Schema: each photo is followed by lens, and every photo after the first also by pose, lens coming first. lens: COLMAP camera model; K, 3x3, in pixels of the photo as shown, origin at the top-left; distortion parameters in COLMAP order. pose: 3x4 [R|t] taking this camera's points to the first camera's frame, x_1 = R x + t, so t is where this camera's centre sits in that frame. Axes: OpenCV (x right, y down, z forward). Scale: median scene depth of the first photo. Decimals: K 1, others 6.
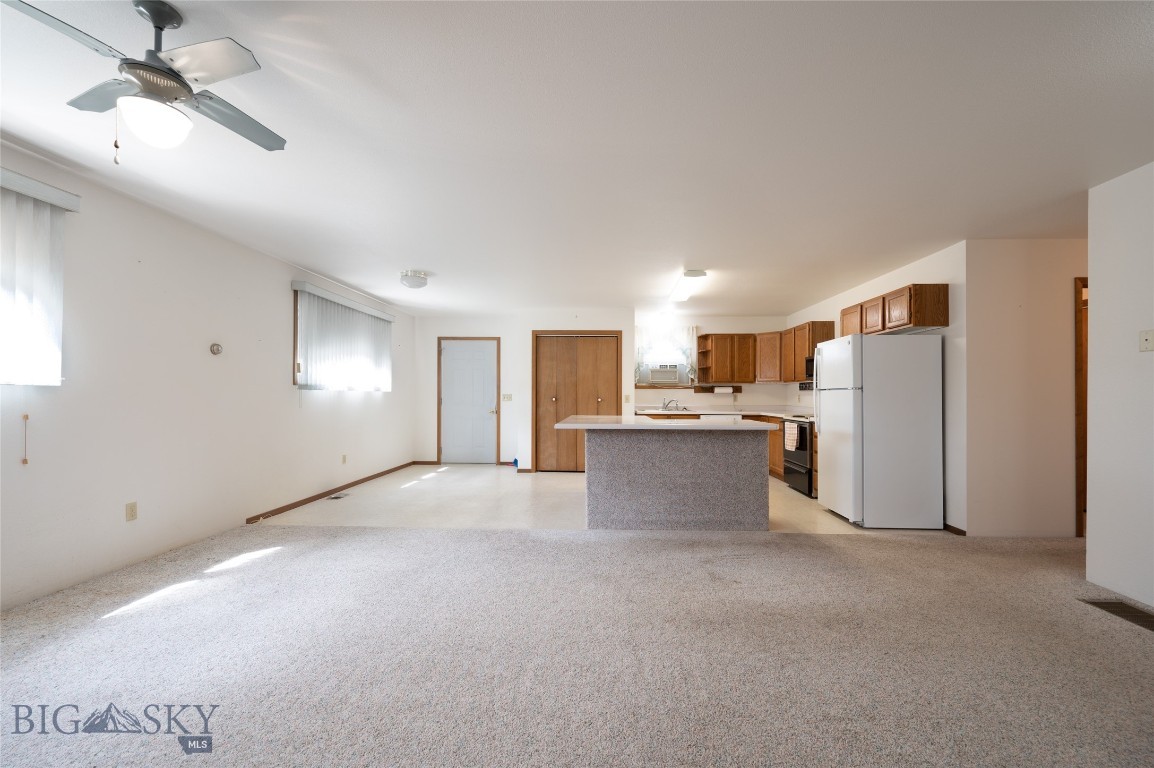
lens RADIAL K [[464.6, 0, 577.0], [0, 464.6, 384.0], [0, 0, 1]] dist [-0.000323, -0.000110]
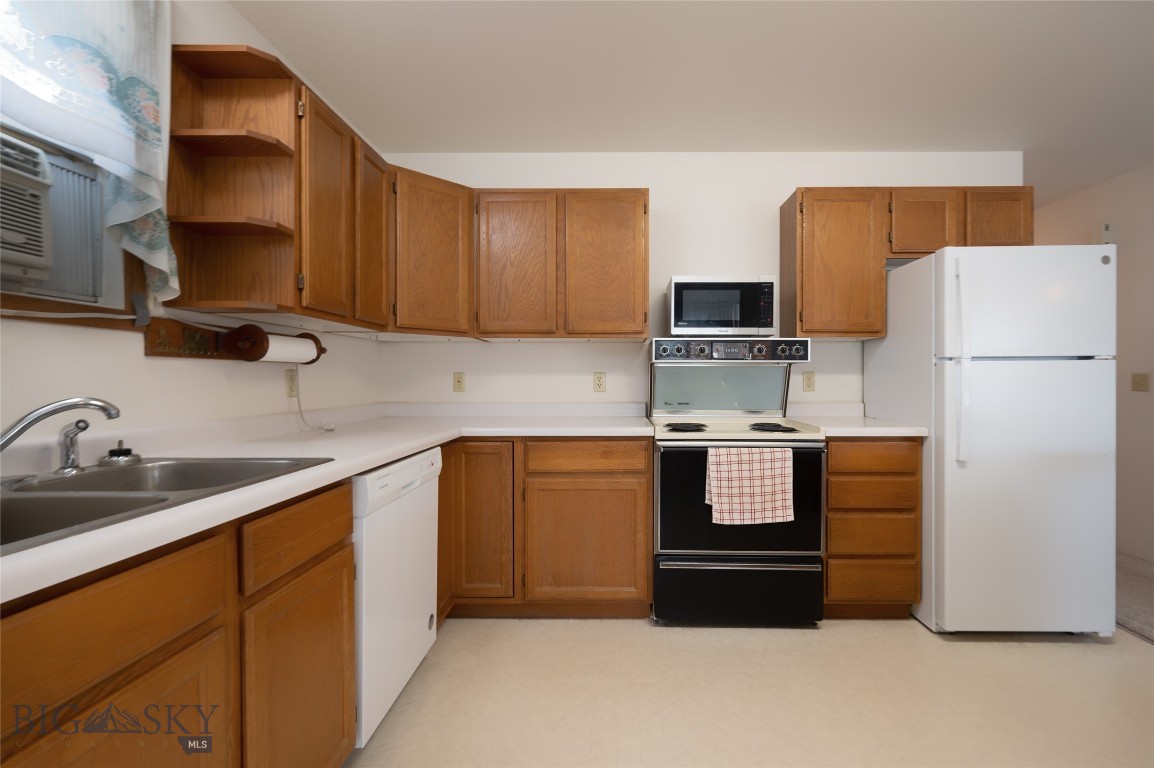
lens RADIAL K [[464.6, 0, 577.0], [0, 464.6, 384.0], [0, 0, 1]] dist [-0.000323, -0.000110]
pose [[-0.054608, -0.012633, 0.998428, 0.078408], [-0.025169, 0.999620, 0.011272, 0.025139], [-0.998191, -0.024514, -0.054905, 0.905604]]
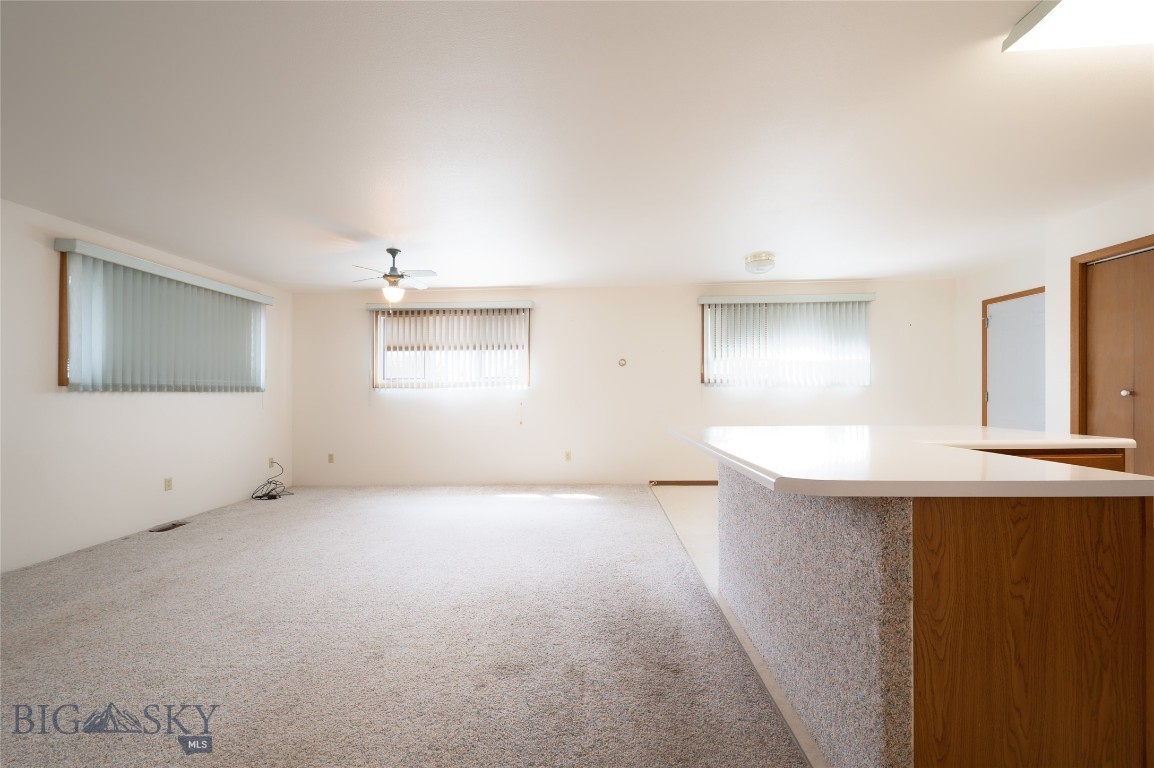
lens RADIAL K [[464.6, 0, 577.0], [0, 464.6, 384.0], [0, 0, 1]] dist [-0.000323, -0.000110]
pose [[0.024529, -0.024752, -0.999393, 0.397086], [0.036727, 0.999041, -0.023842, 0.014689], [0.999024, -0.036120, 0.025414, 0.441462]]
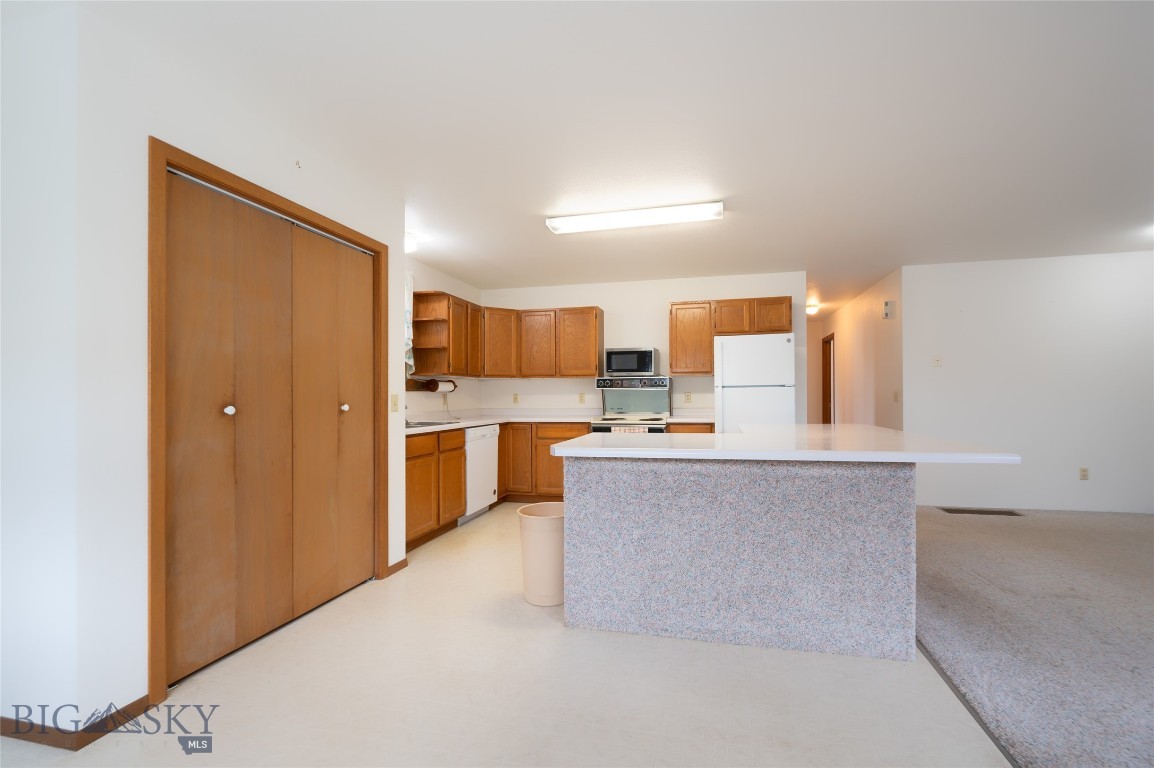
lens RADIAL K [[496.5, 0, 600.1], [0, 496.5, 393.3], [0, 0, 1]] dist [-0.000626, -0.000129]
pose [[0.156731, 0.001309, 0.987640, -0.321142], [-0.017980, 0.999837, 0.001529, 0.017739], [-0.987478, -0.017997, 0.156729, 0.719709]]
